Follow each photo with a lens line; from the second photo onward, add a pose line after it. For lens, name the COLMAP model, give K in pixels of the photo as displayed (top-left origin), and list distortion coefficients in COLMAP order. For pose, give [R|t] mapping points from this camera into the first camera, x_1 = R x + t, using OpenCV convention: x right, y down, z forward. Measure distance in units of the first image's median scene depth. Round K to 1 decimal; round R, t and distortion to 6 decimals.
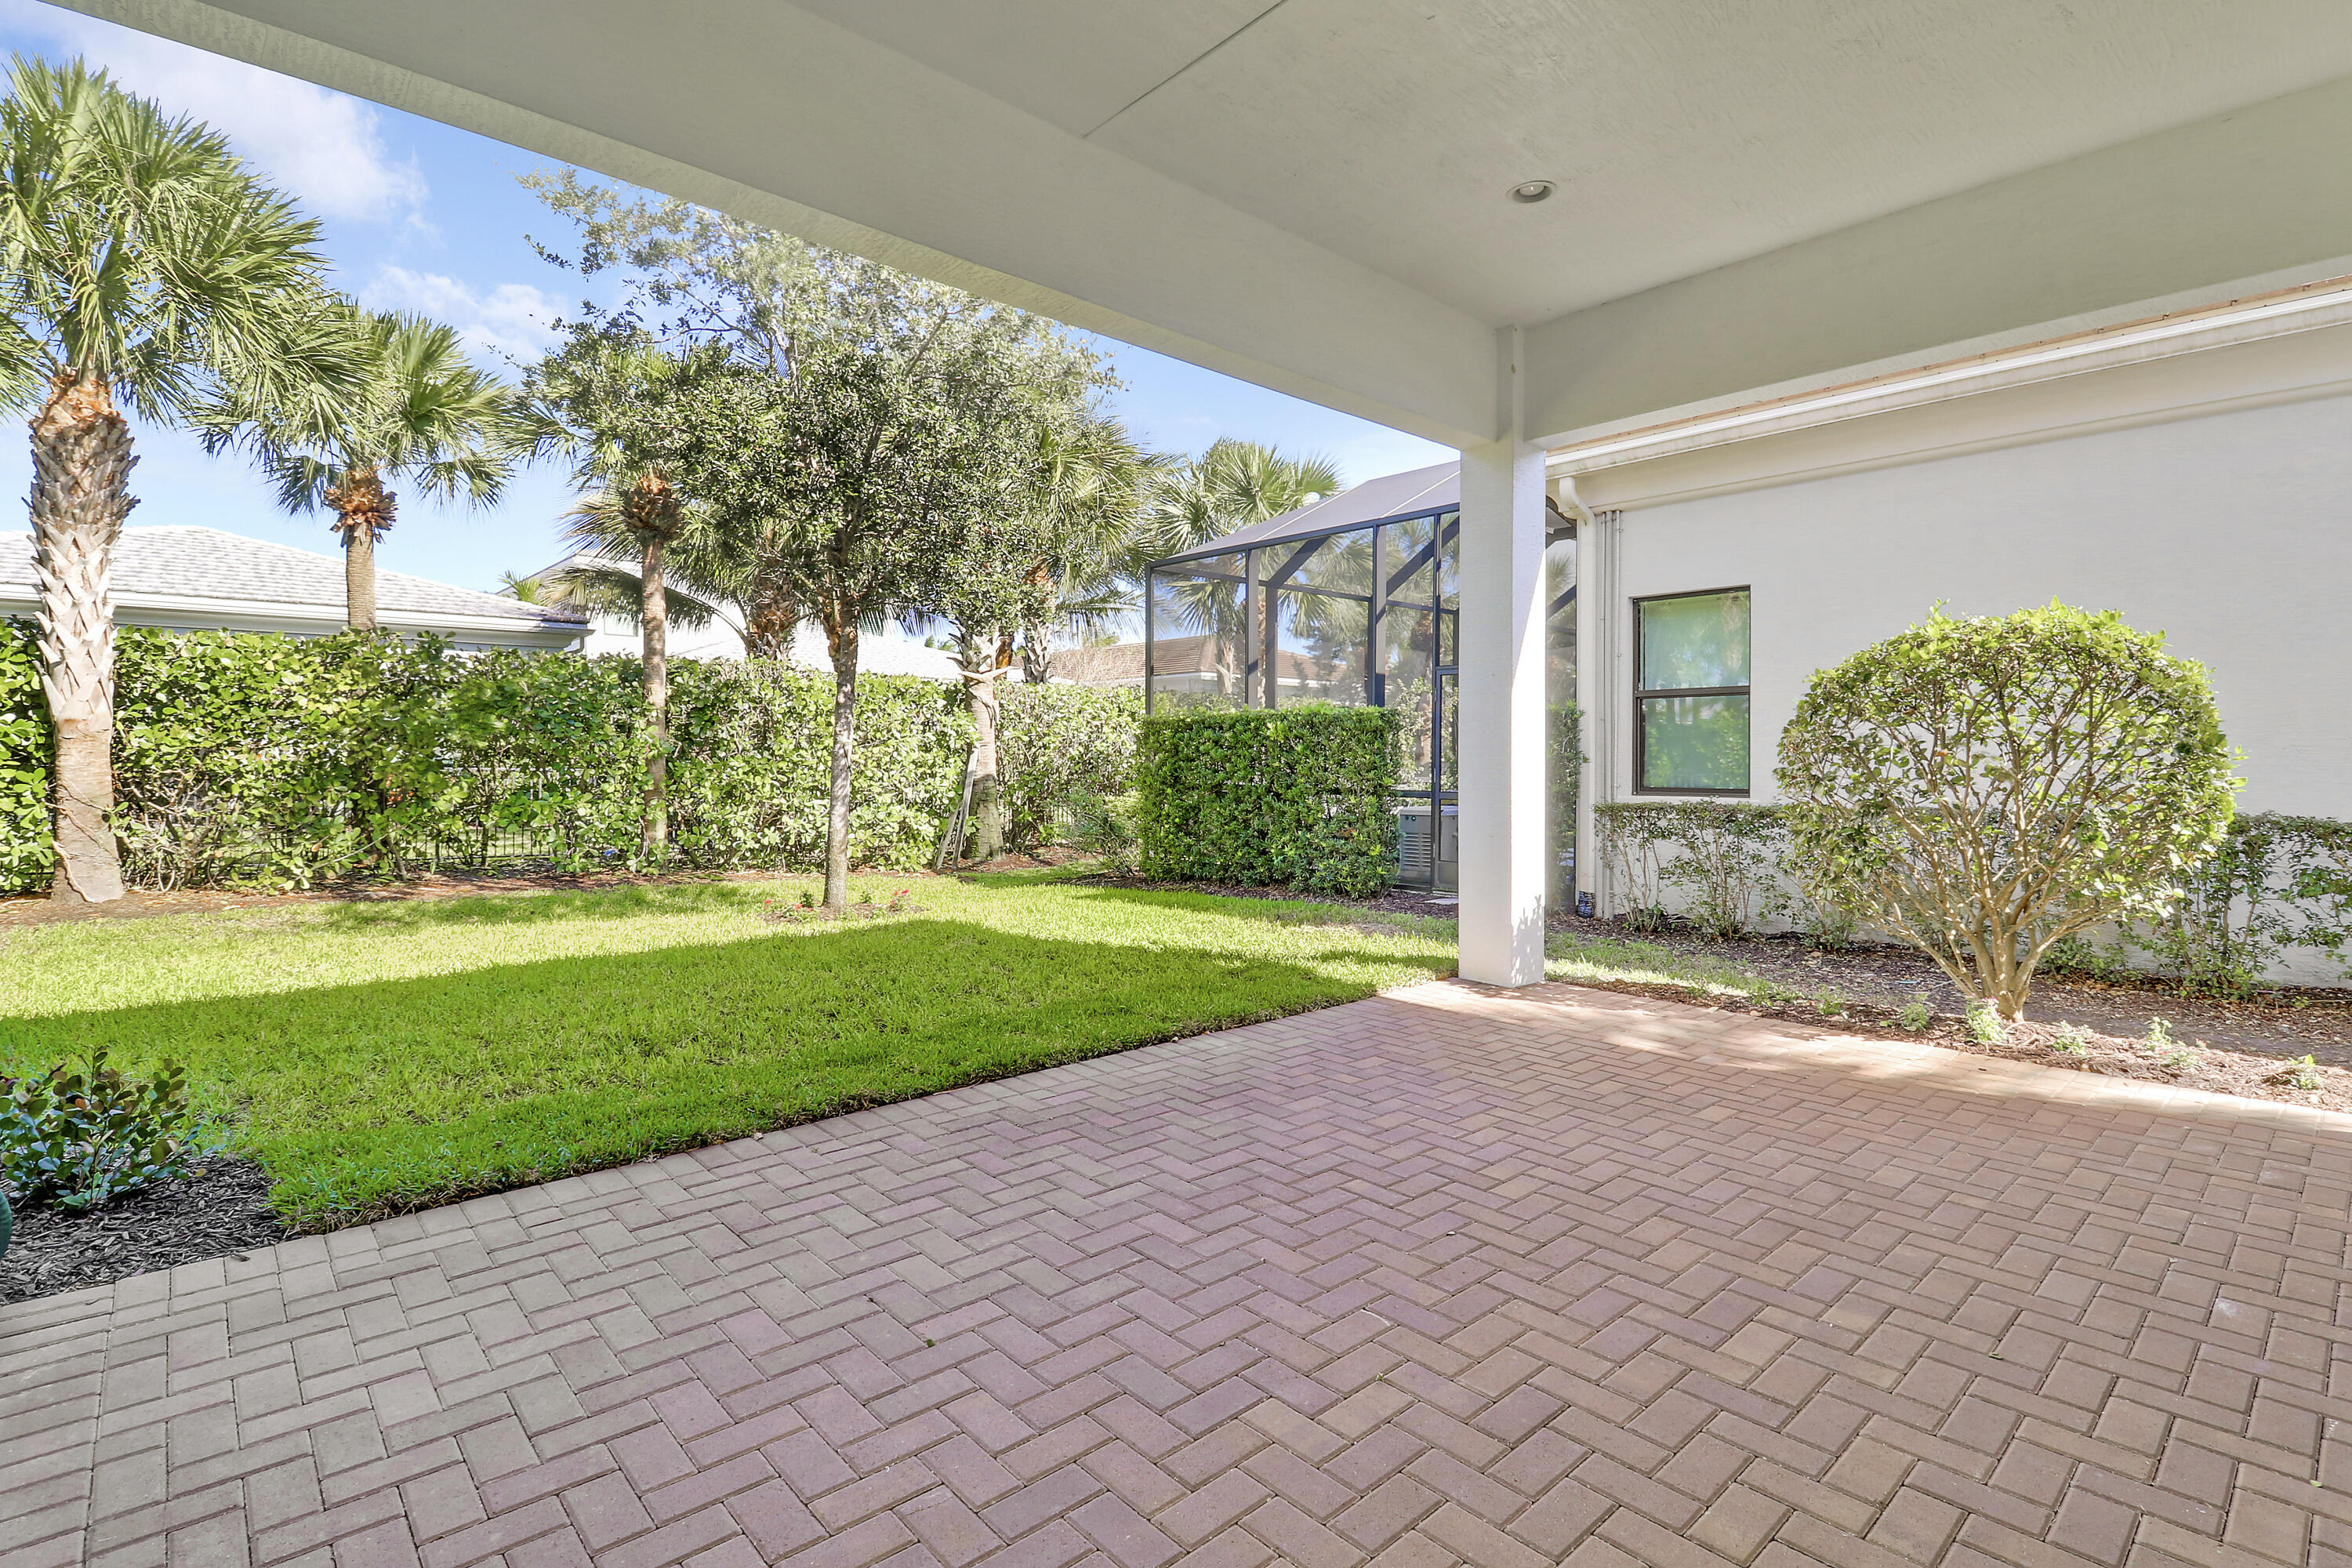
lens RADIAL K [[1105.8, 0, 1200.4], [0, 1105.8, 781.6], [0, 0, 1]] dist [0.001199, -0.013604]
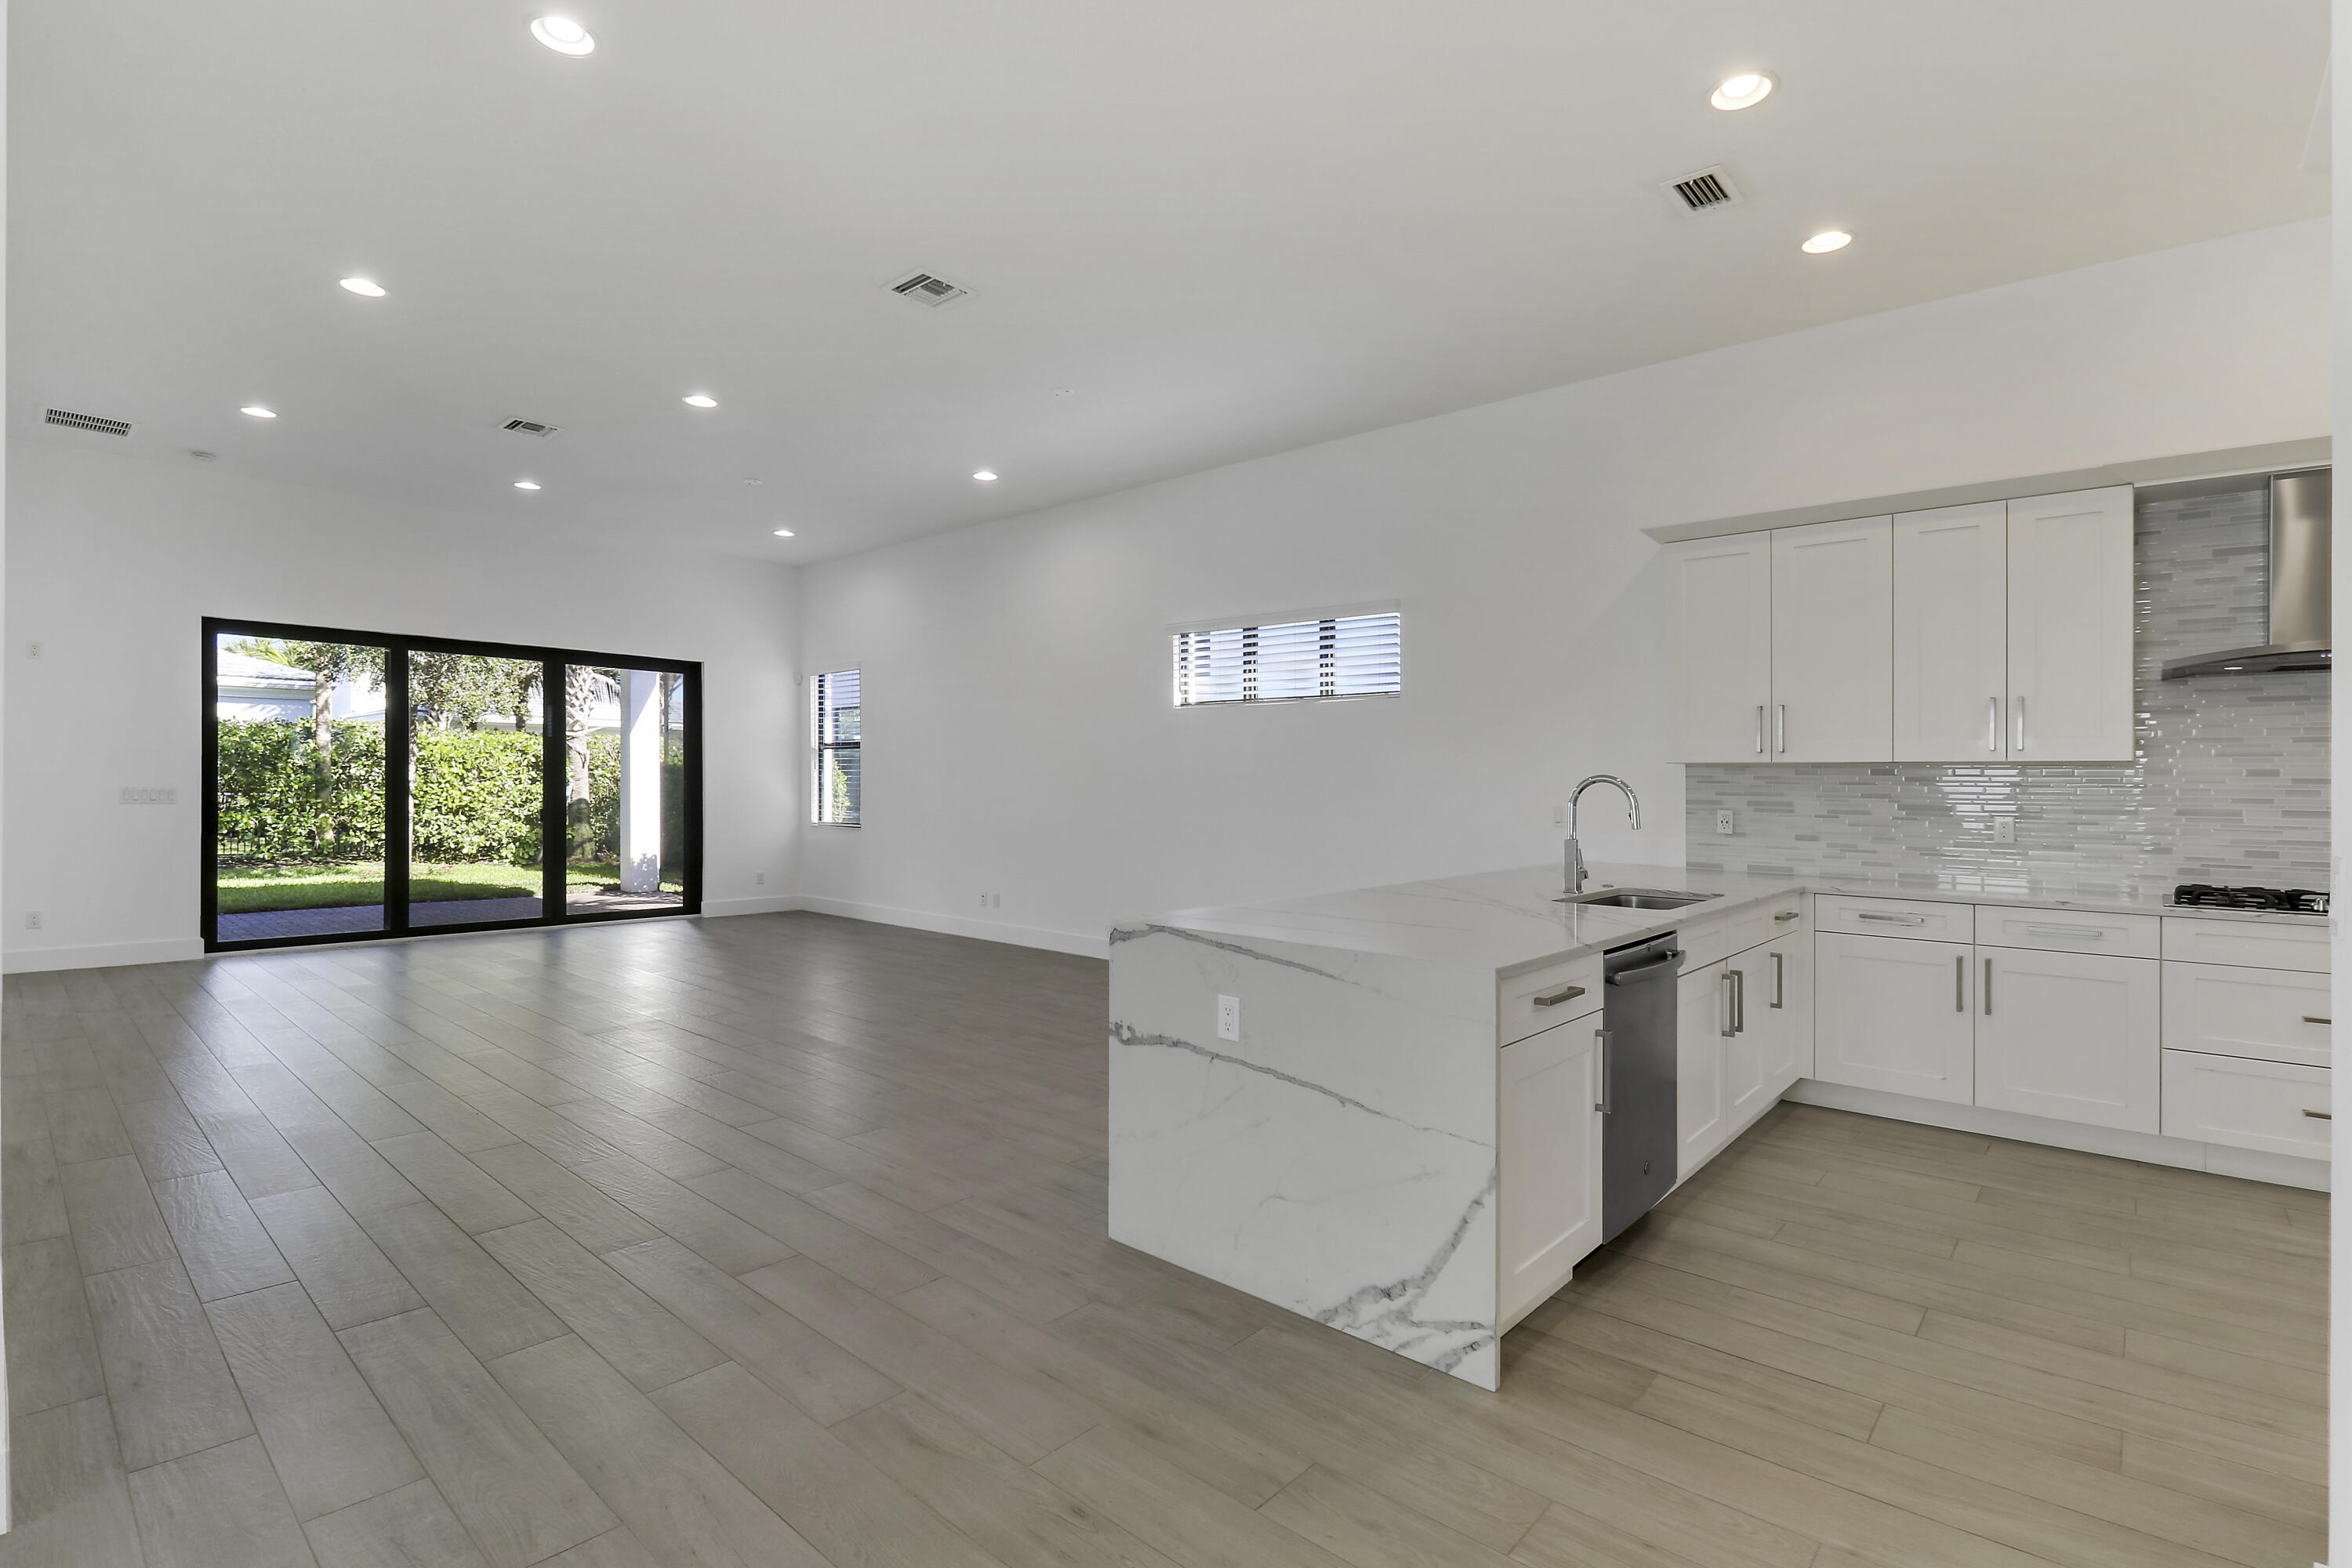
lens RADIAL K [[1105.8, 0, 1200.4], [0, 1105.8, 781.6], [0, 0, 1]] dist [0.001199, -0.013604]
pose [[0.995514, 0.009225, 0.094168, 0.746348], [-0.006867, 0.999655, -0.025335, 0.001463], [-0.094369, 0.024575, 0.995234, -0.838172]]
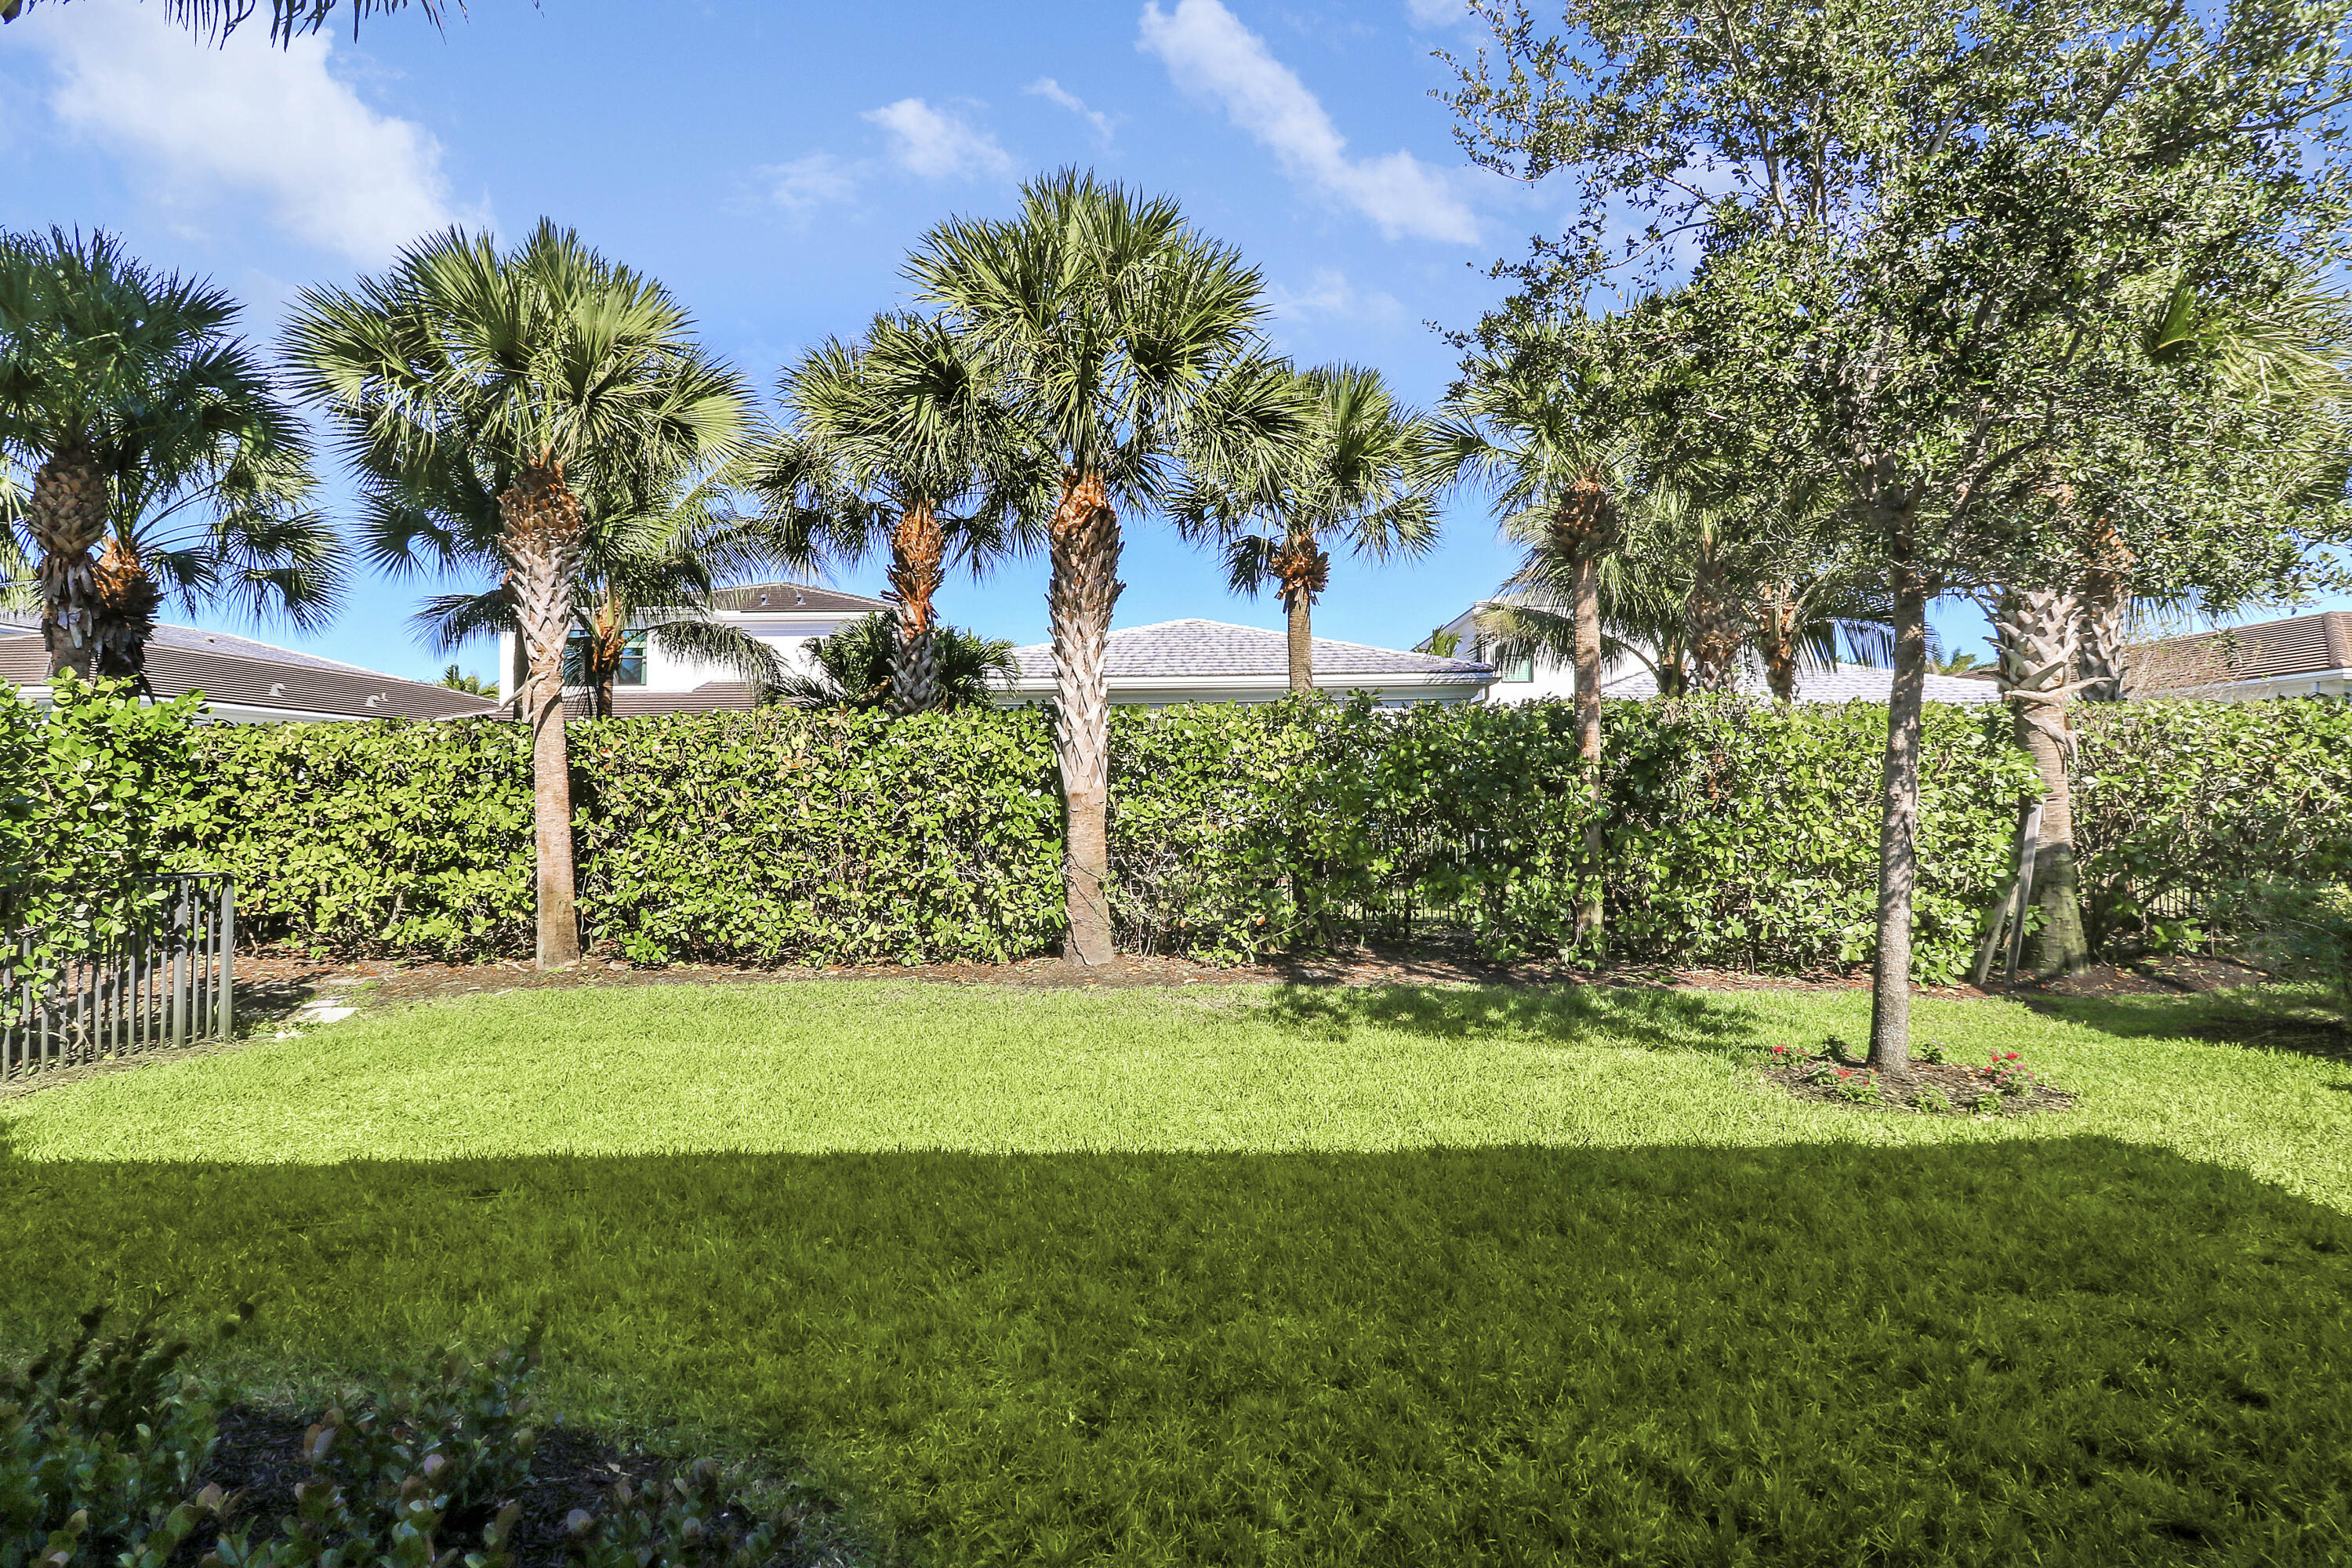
lens RADIAL K [[1105.8, 0, 1200.4], [0, 1105.8, 781.6], [0, 0, 1]] dist [0.001199, -0.013604]
pose [[0.734034, -0.021134, -0.678783, -0.186737], [-0.003194, 0.999397, -0.034571, -0.029074], [0.679105, 0.027544, 0.733524, 0.256697]]
